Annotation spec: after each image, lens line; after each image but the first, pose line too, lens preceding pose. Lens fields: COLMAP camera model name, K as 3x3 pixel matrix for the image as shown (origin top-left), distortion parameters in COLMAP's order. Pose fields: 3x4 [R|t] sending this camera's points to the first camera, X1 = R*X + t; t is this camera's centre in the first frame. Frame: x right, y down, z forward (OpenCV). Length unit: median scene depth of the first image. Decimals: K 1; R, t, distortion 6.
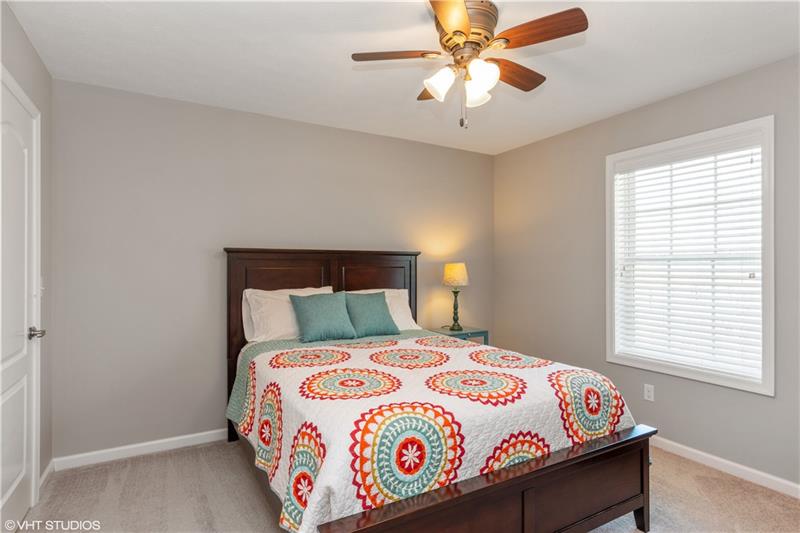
lens RADIAL K [[416.5, 0, 399.8], [0, 416.5, 270.8], [0, 0, 1]] dist [0.002168, -0.004967]
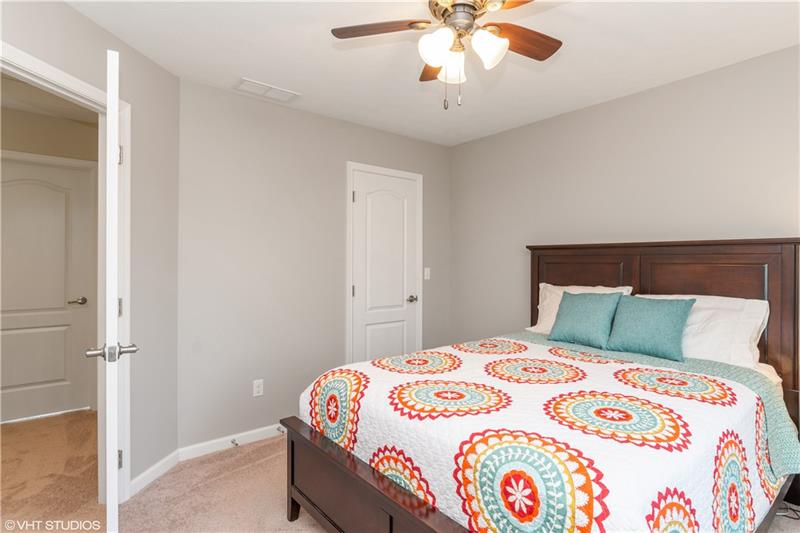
lens RADIAL K [[416.5, 0, 403.3], [0, 416.5, 261.9], [0, 0, 1]] dist [0.002168, -0.004967]
pose [[0.183231, 0.003219, -0.983065, 1.130098], [-0.013974, 0.999902, 0.000670, -0.012243], [0.982971, 0.013614, 0.183258, 0.821338]]
